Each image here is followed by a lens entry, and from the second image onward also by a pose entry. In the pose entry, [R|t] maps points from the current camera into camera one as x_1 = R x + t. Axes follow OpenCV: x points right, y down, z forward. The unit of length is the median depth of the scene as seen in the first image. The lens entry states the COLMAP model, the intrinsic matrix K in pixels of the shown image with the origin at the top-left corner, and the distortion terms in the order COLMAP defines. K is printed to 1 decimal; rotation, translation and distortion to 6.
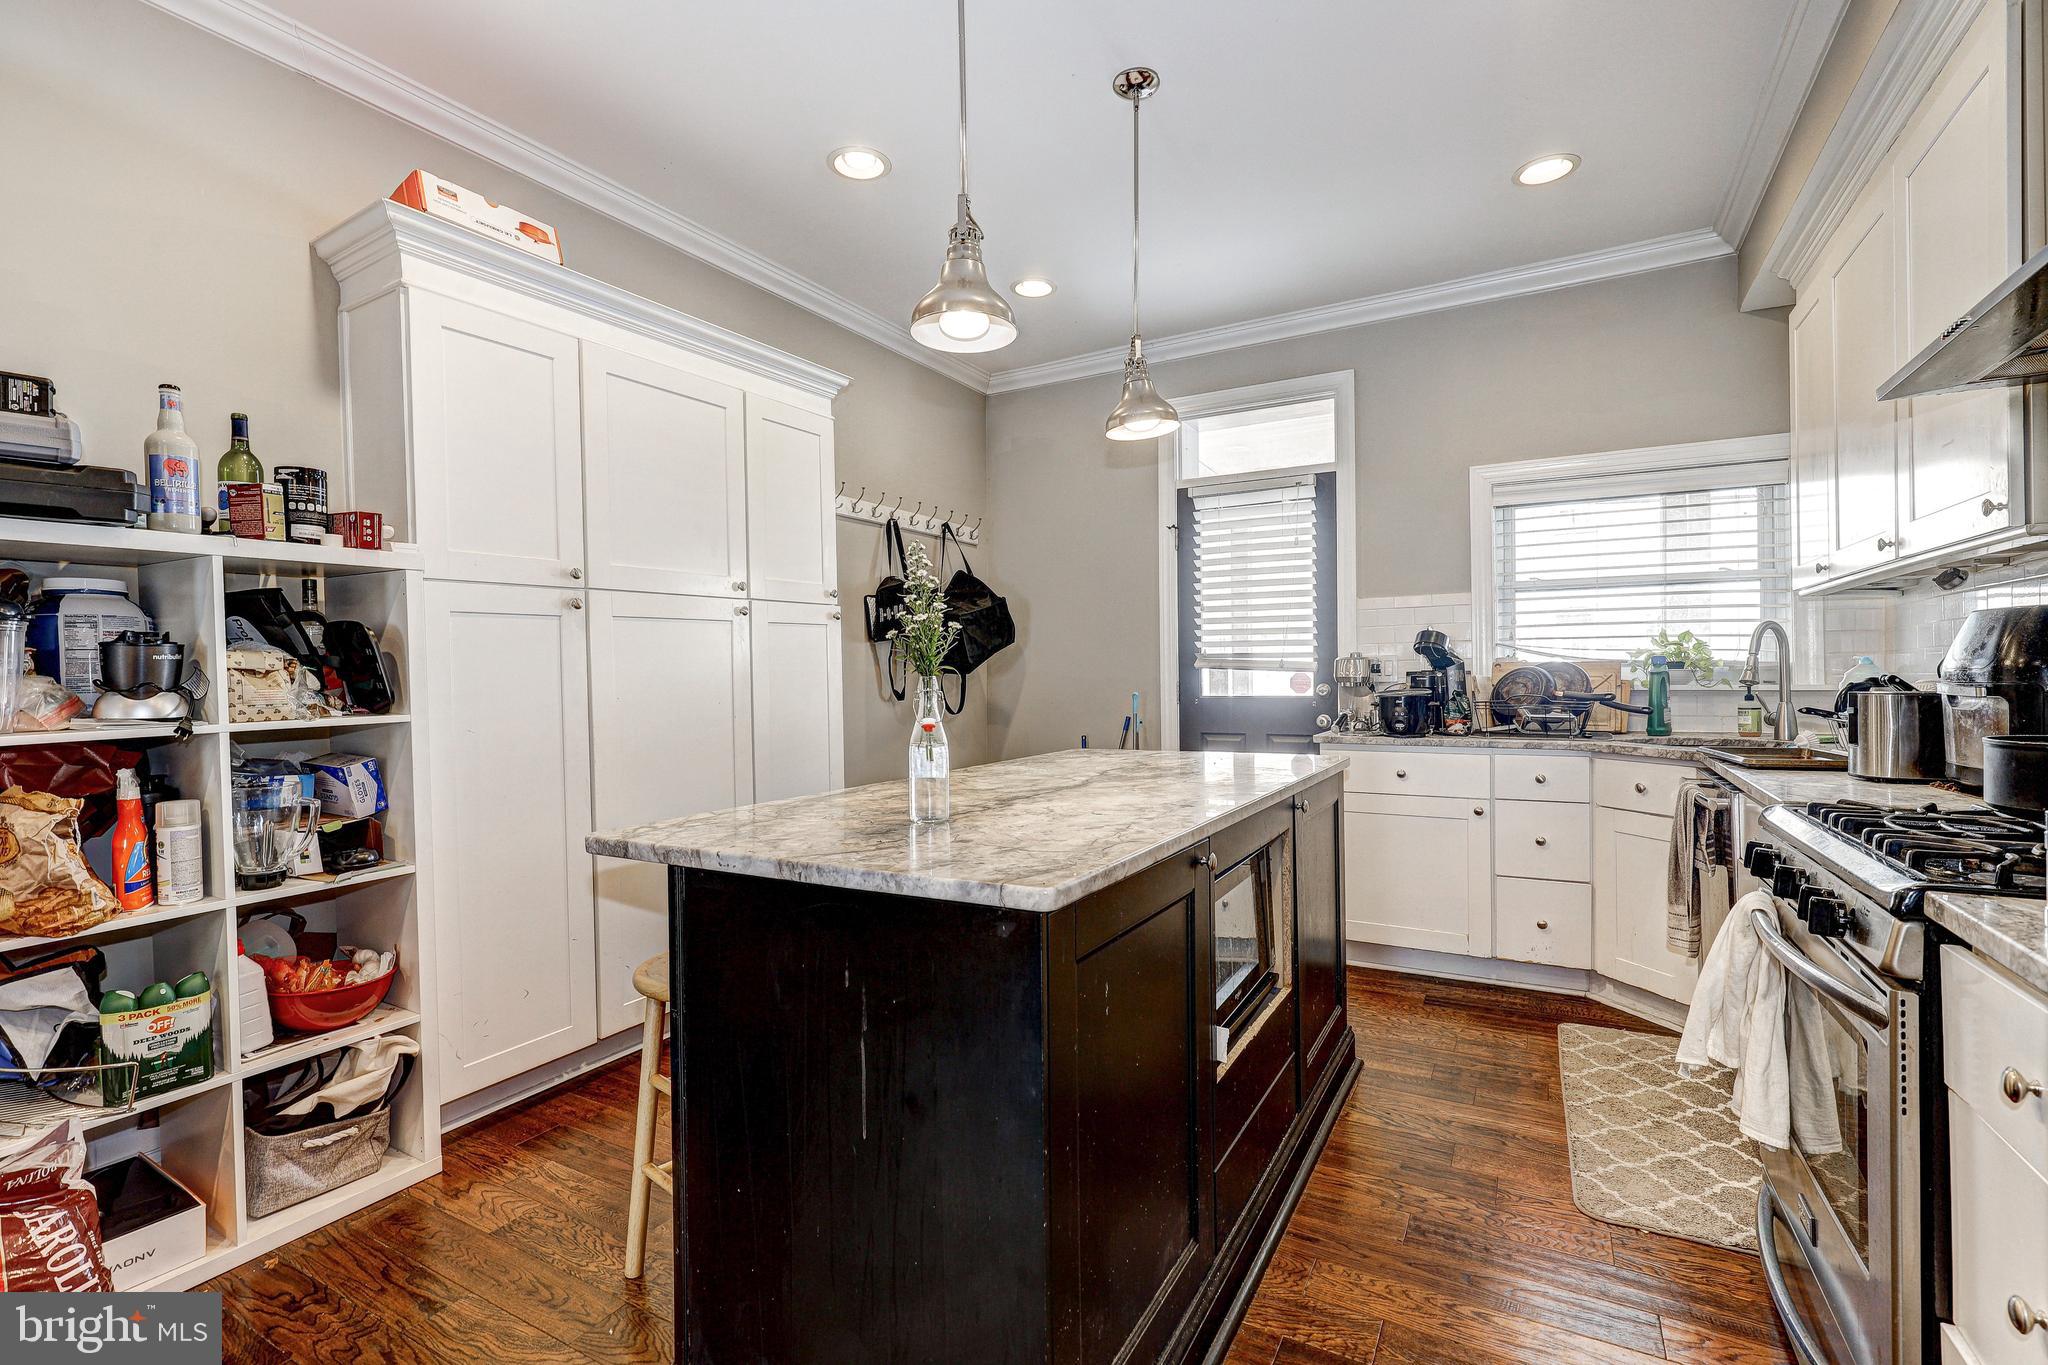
lens RADIAL K [[924.1, 0, 1031.8], [0, 924.1, 689.7], [0, 0, 1]] dist [0.001538, 0.000067]
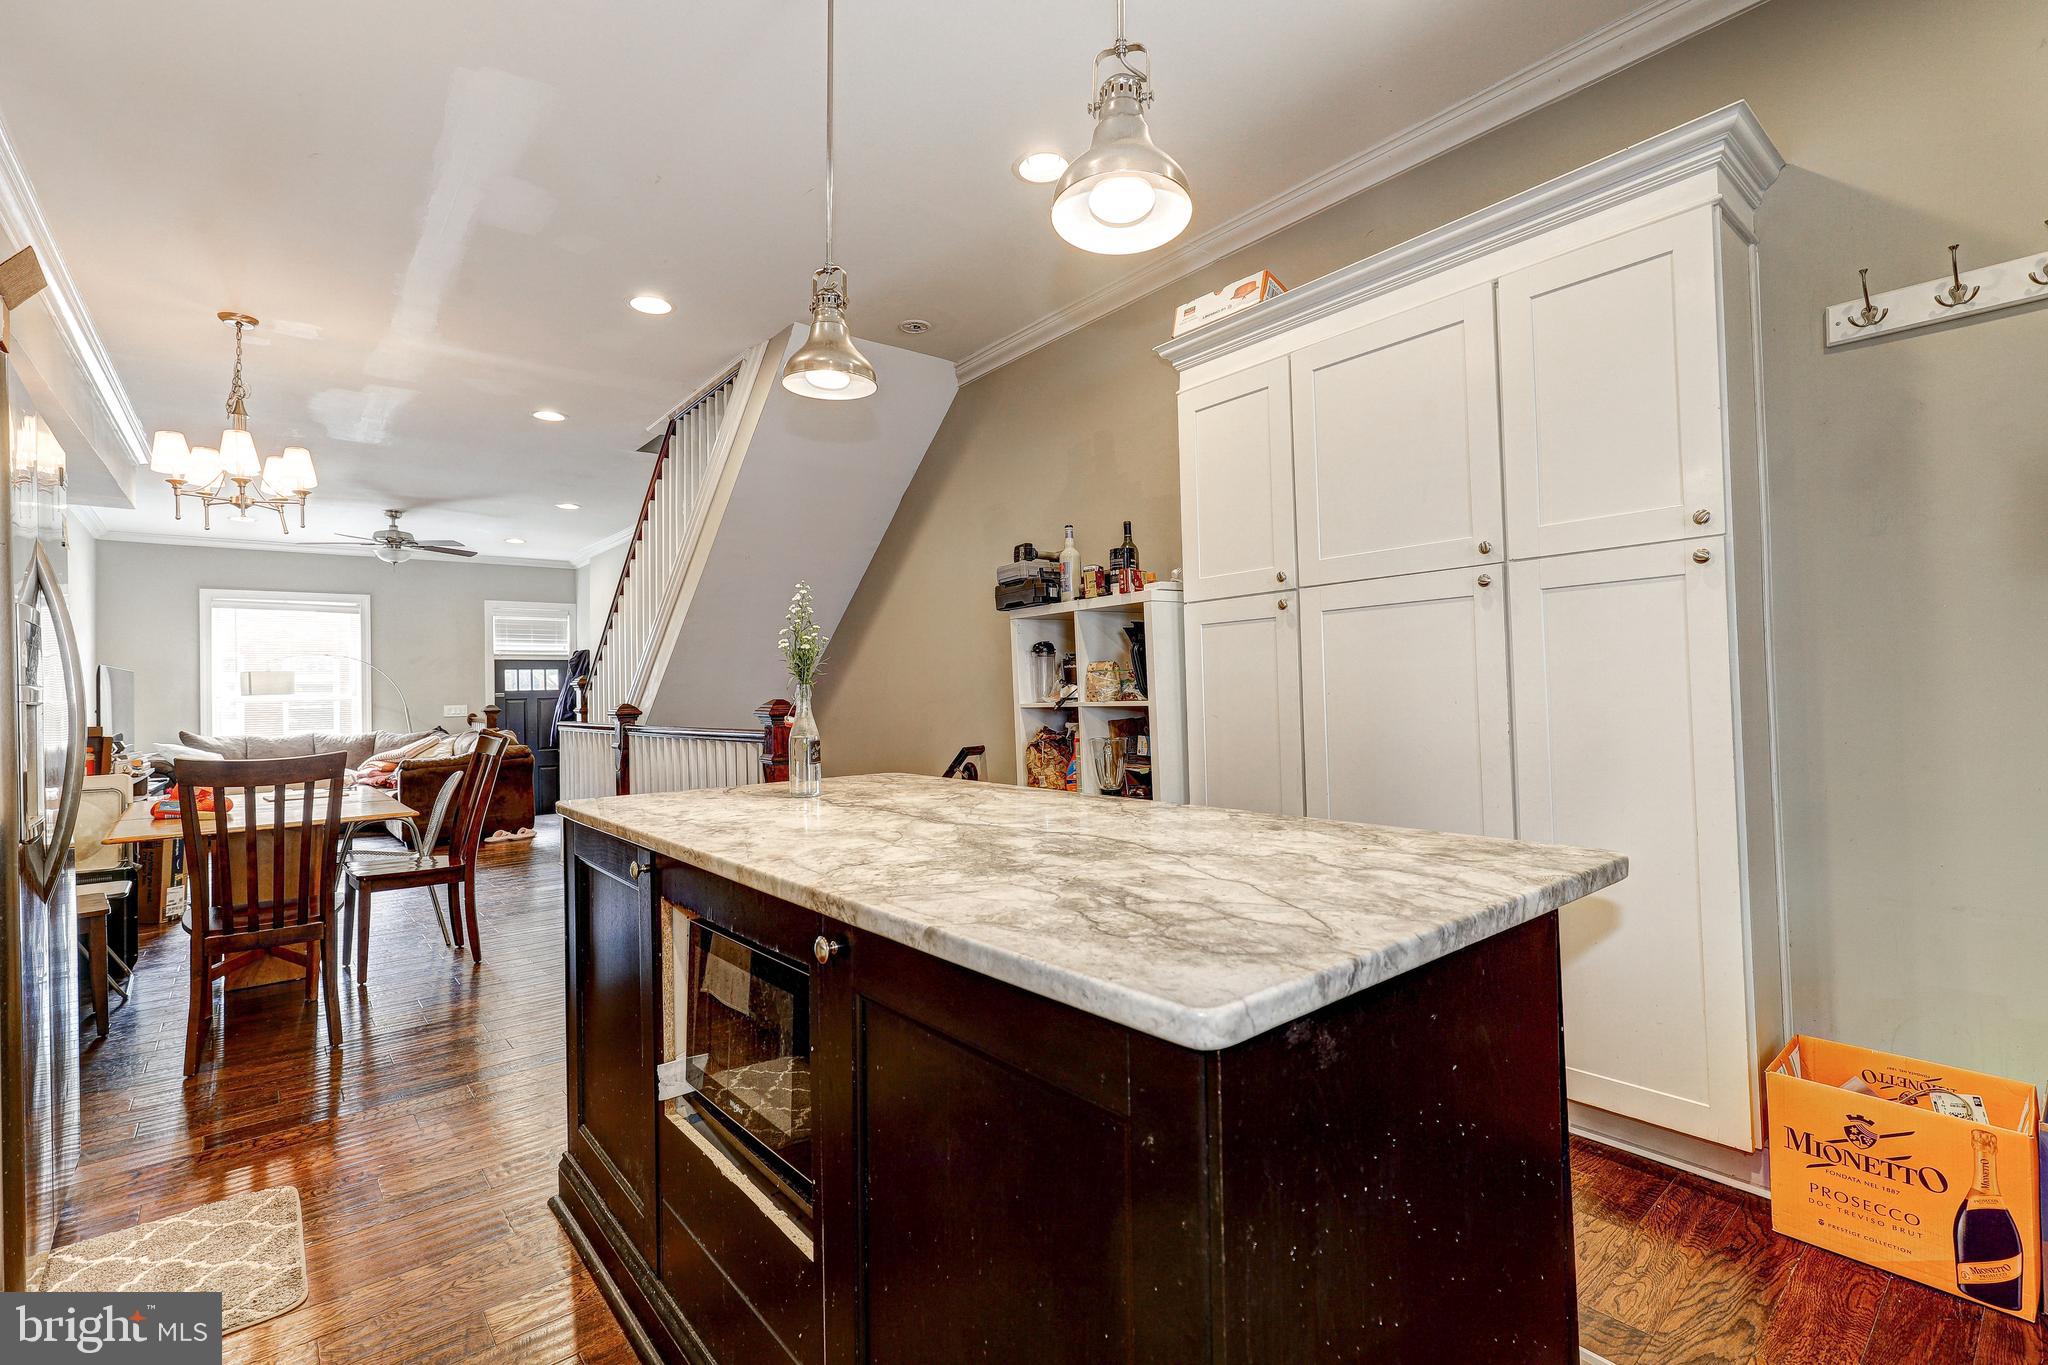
lens RADIAL K [[919.9, 0, 1021.5], [0, 919.9, 675.0], [0, 0, 1]] dist [0.000328, -0.000170]
pose [[-0.360660, 0.029146, -0.932242, 0.637120], [0.032302, 0.999302, 0.018746, -0.042113], [0.932138, -0.023352, -0.361350, 1.121644]]
